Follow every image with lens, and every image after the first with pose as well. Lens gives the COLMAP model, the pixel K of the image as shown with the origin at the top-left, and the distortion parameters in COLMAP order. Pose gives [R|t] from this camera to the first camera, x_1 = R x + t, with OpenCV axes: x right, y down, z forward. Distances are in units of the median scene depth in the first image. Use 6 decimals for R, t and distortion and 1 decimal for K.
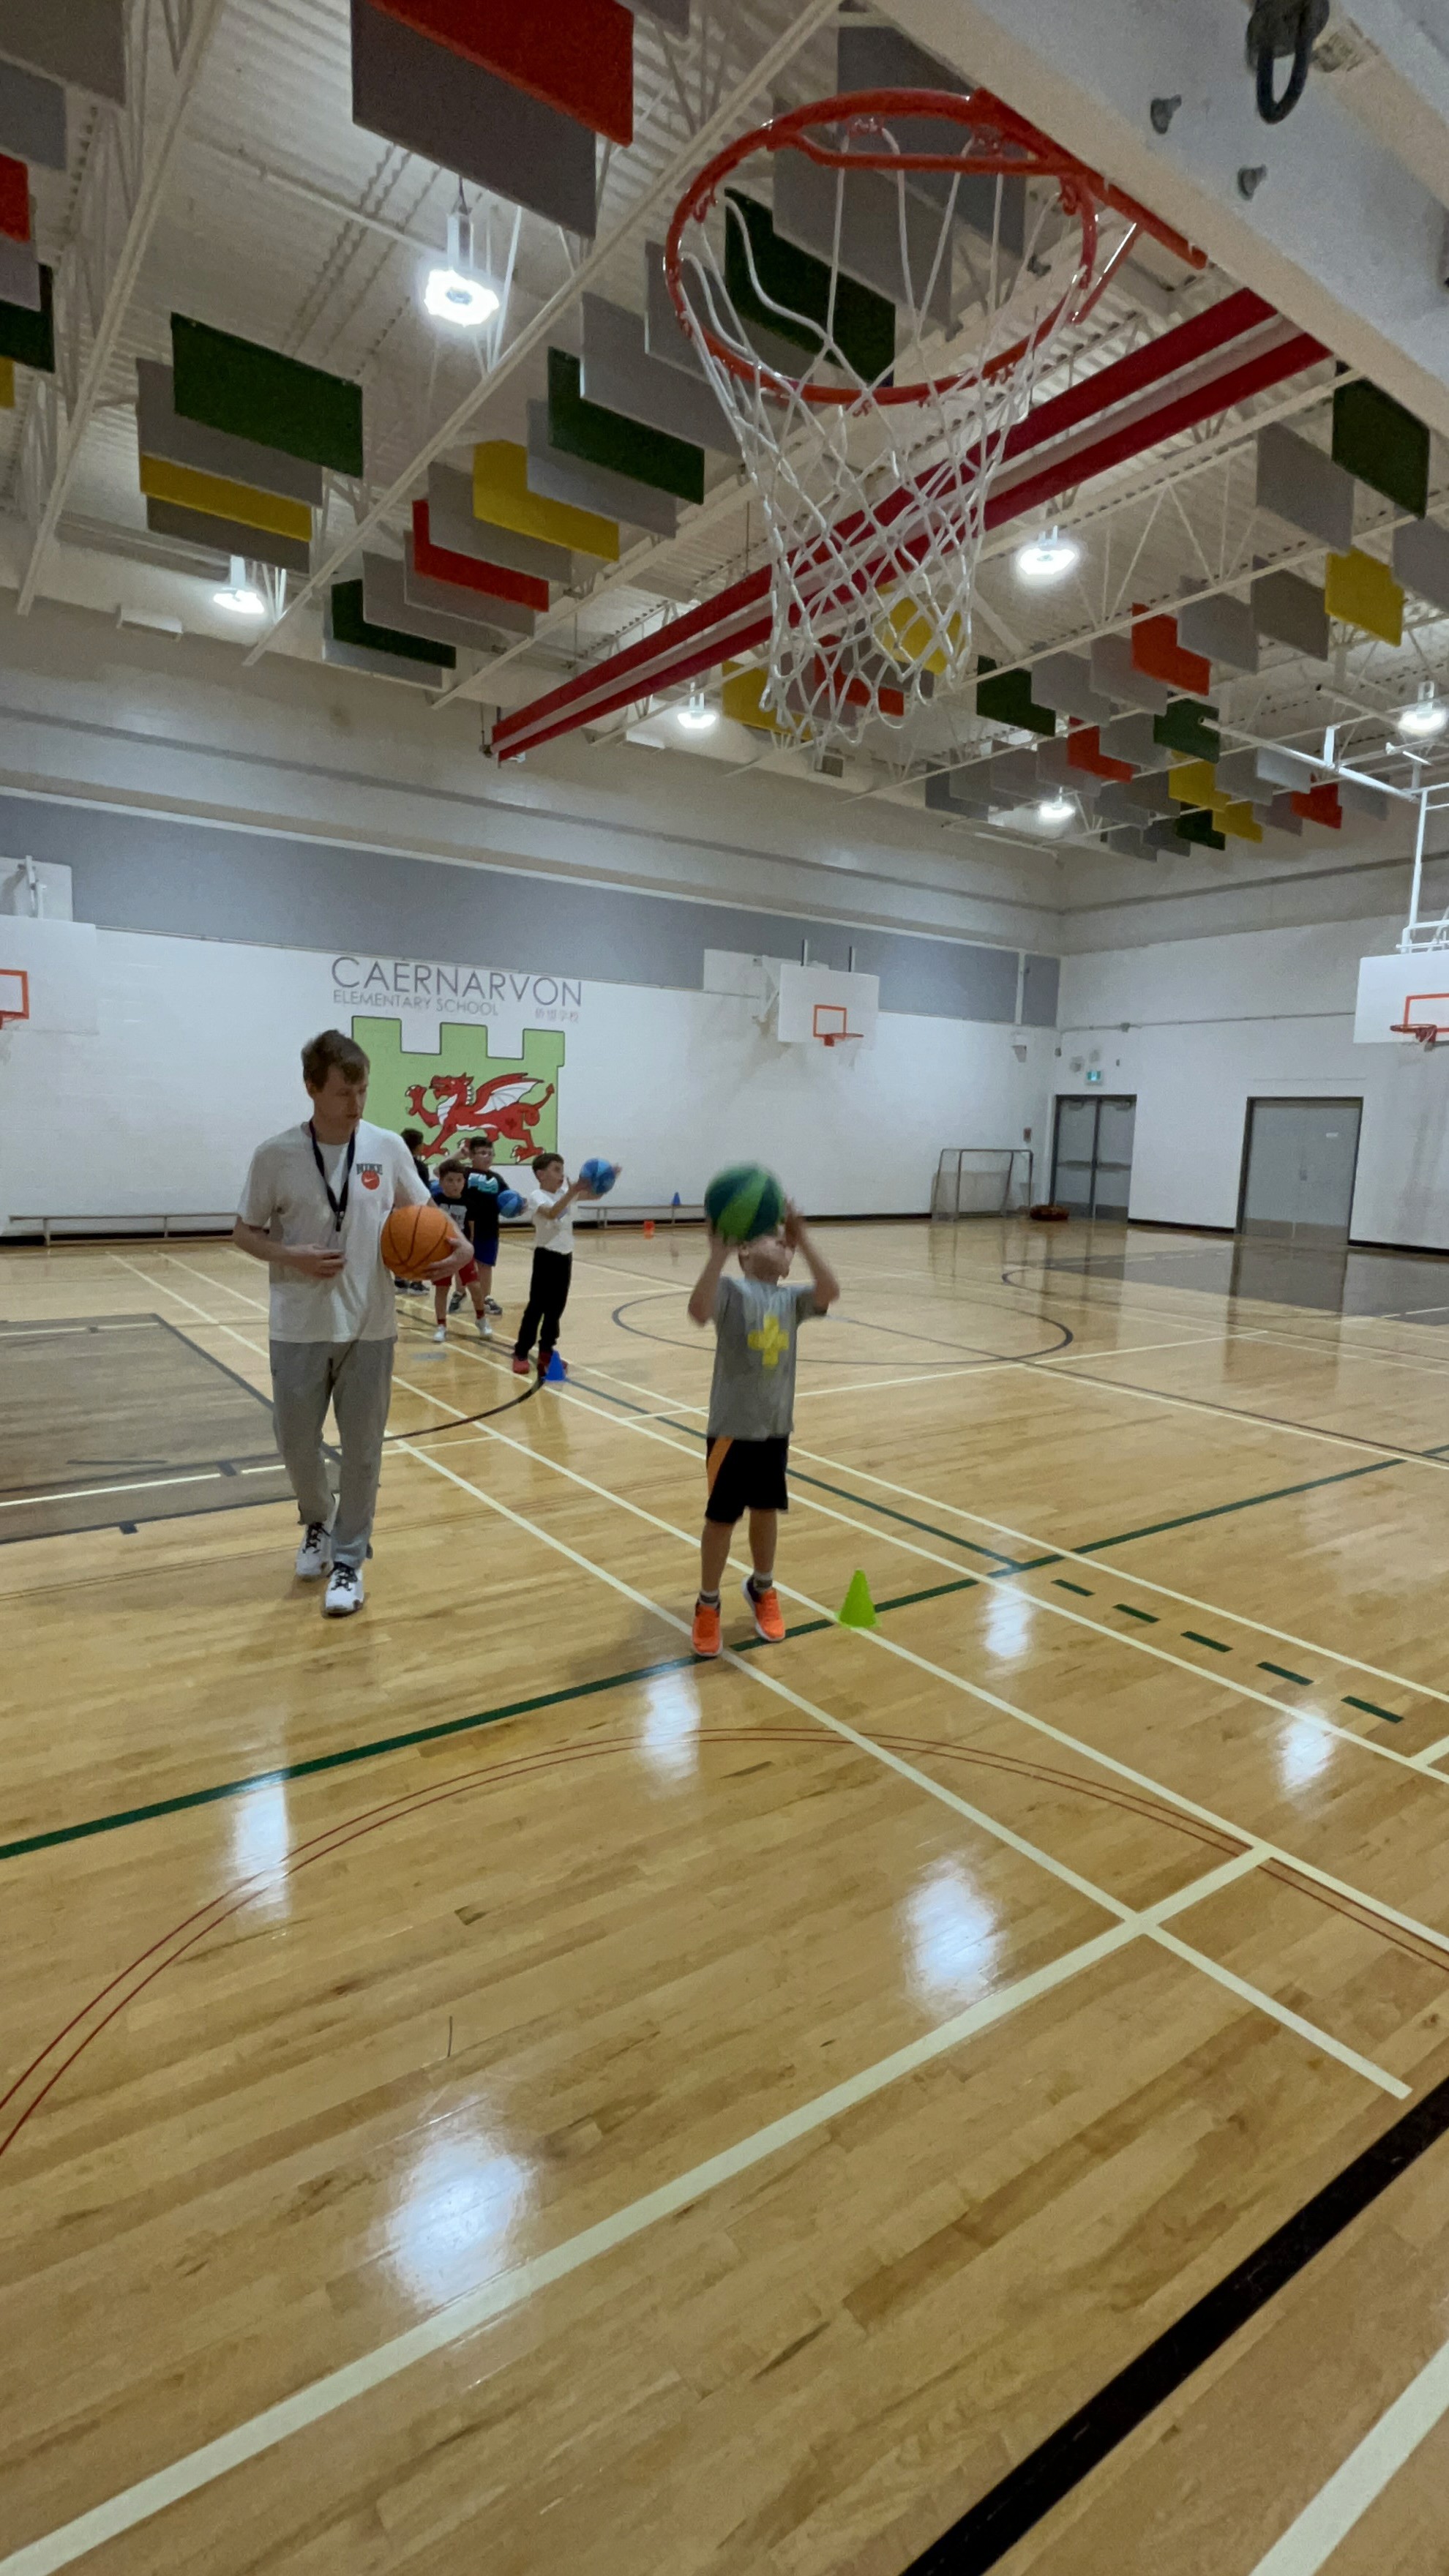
lens RADIAL K [[1206.5, 0, 731.4], [0, 1206.5, 1278.9], [0, 0, 1]] dist [0.002748, -0.001084]
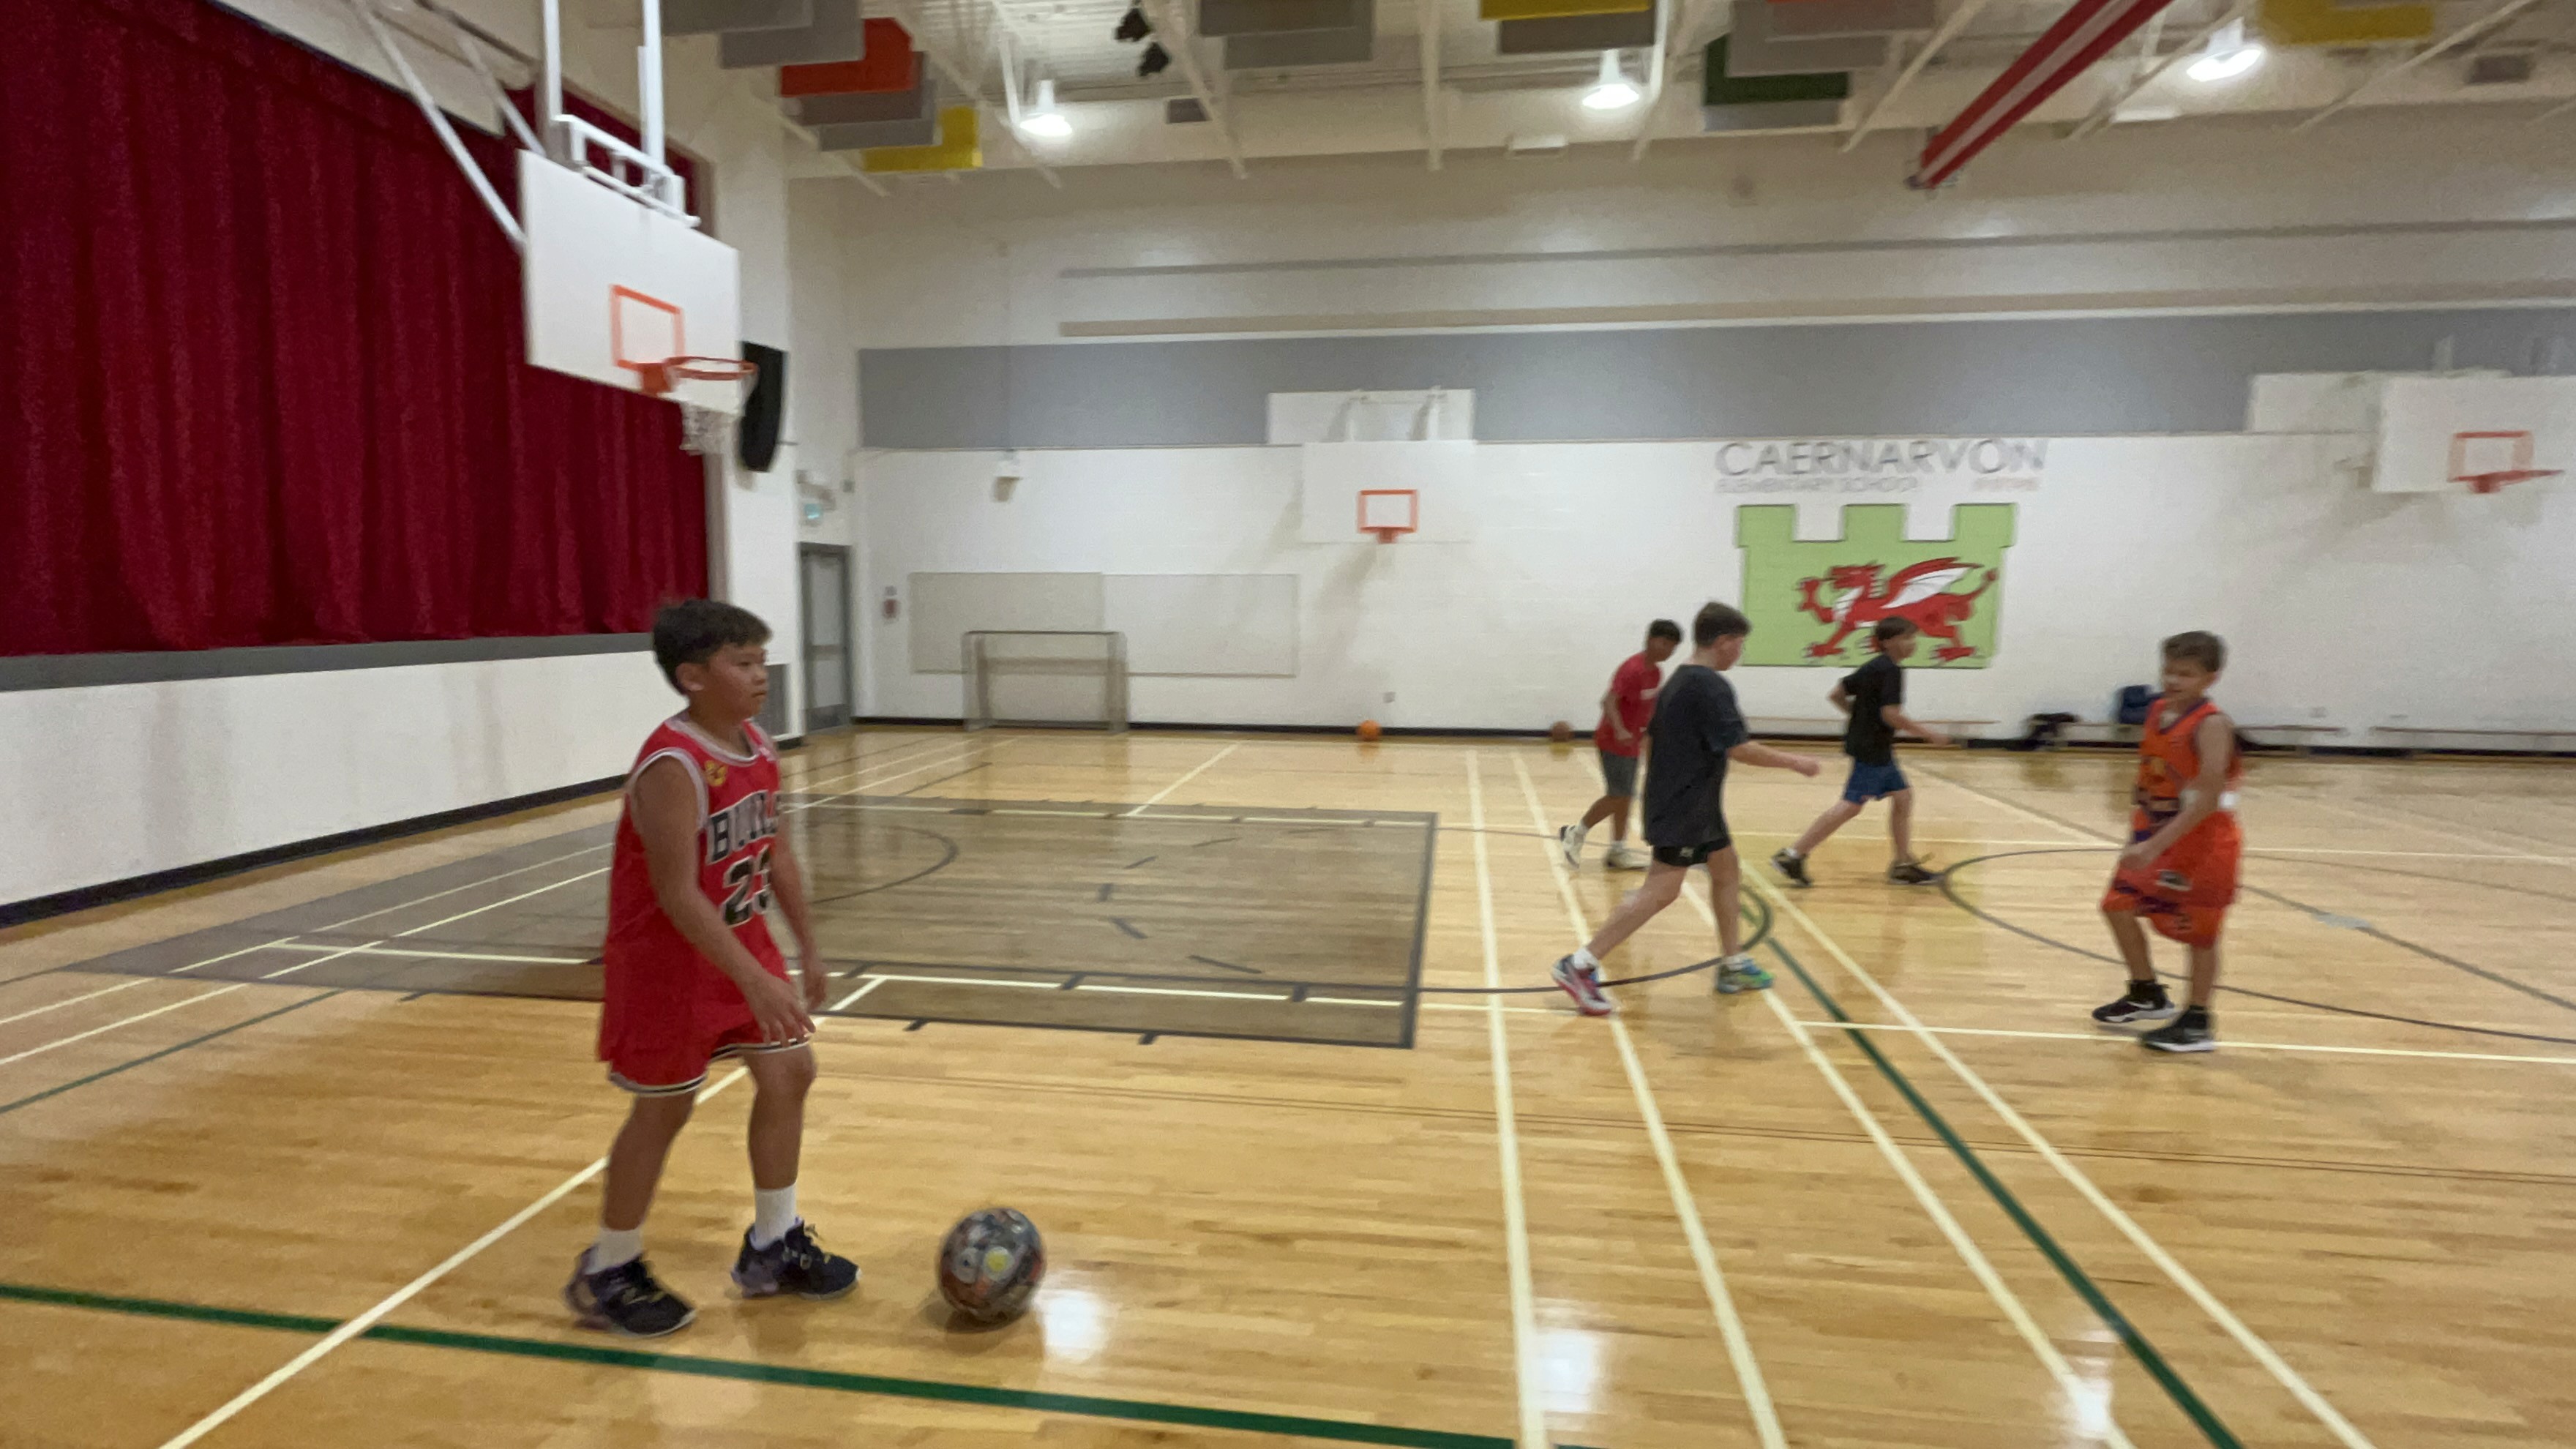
lens RADIAL K [[1206.5, 0, 1285.3], [0, 1206.5, 730.1], [0, 0, 1]] dist [0.002748, -0.001084]
pose [[0.726672, 0.048714, -0.685256, 0.071589], [-0.073012, 0.997310, -0.006528, -0.014060], [0.683094, 0.054776, 0.728273, 0.092290]]
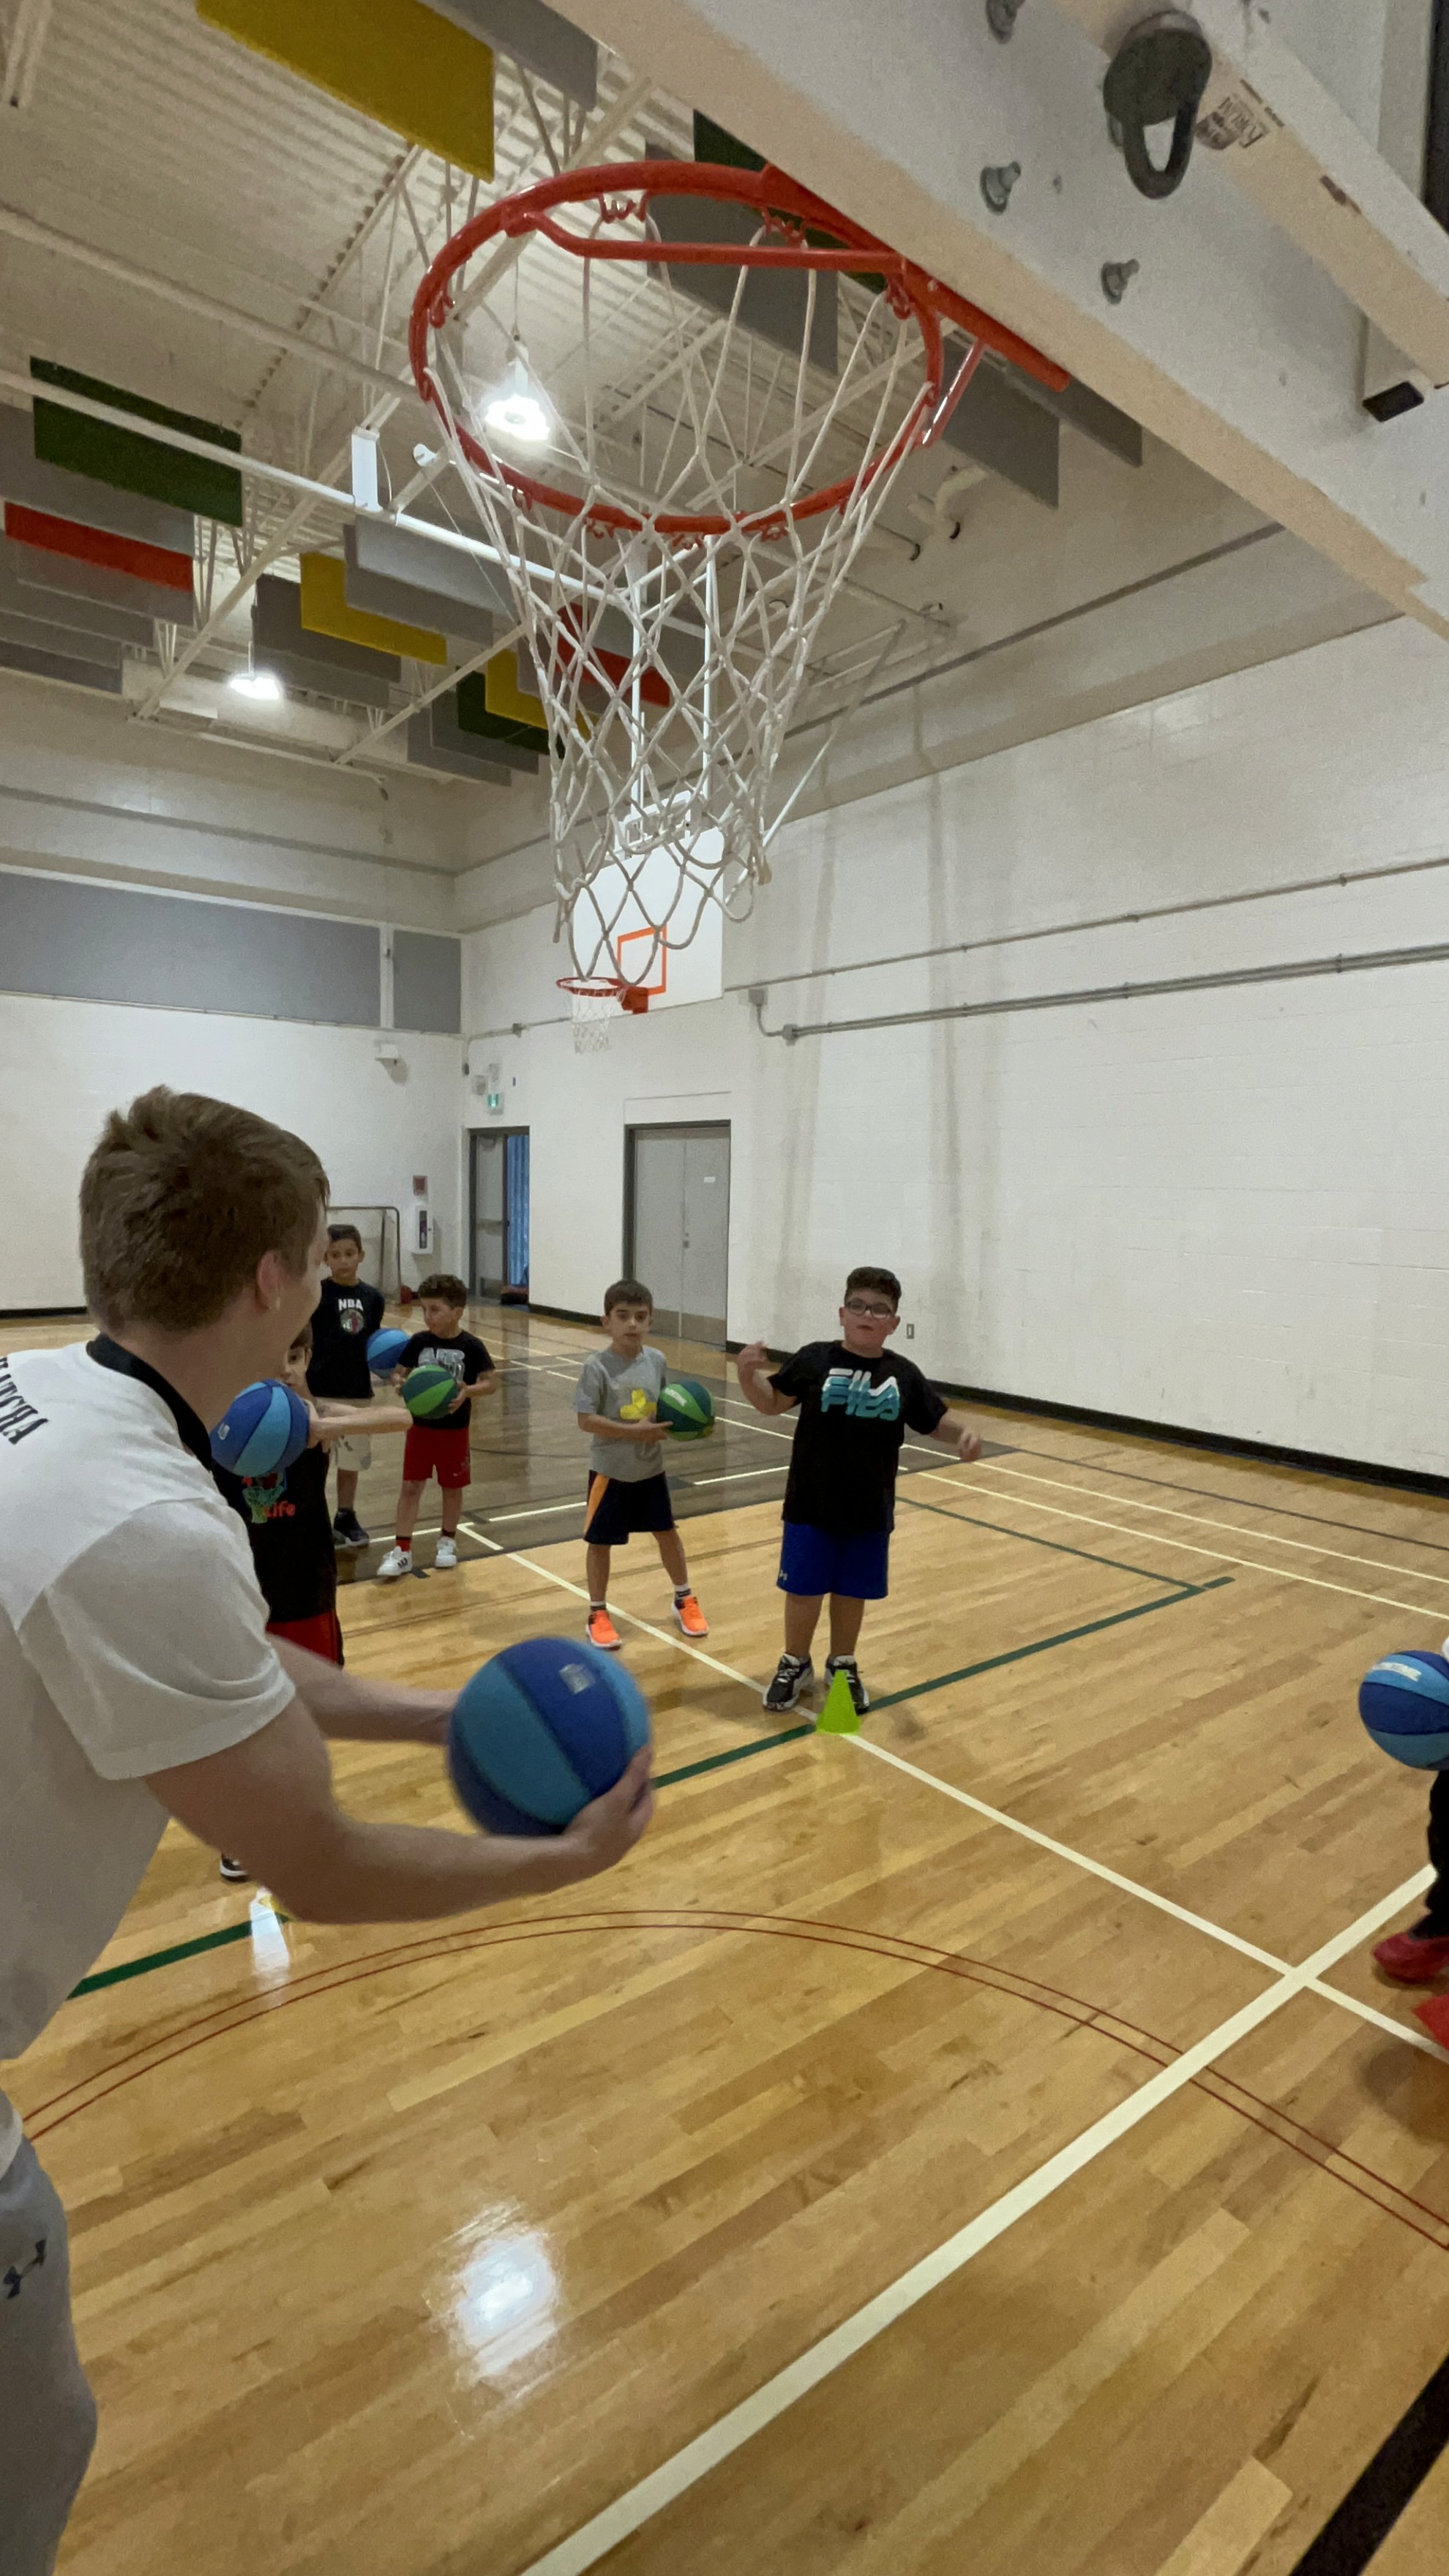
lens RADIAL K [[1206.5, 0, 709.2], [0, 1206.5, 1306.1], [0, 0, 1]] dist [0.002748, -0.001084]
pose [[0.999872, -0.008597, 0.013529, 0.585660], [0.008985, 0.999544, -0.028844, -0.037259], [-0.013275, 0.028961, 0.999492, 0.413873]]
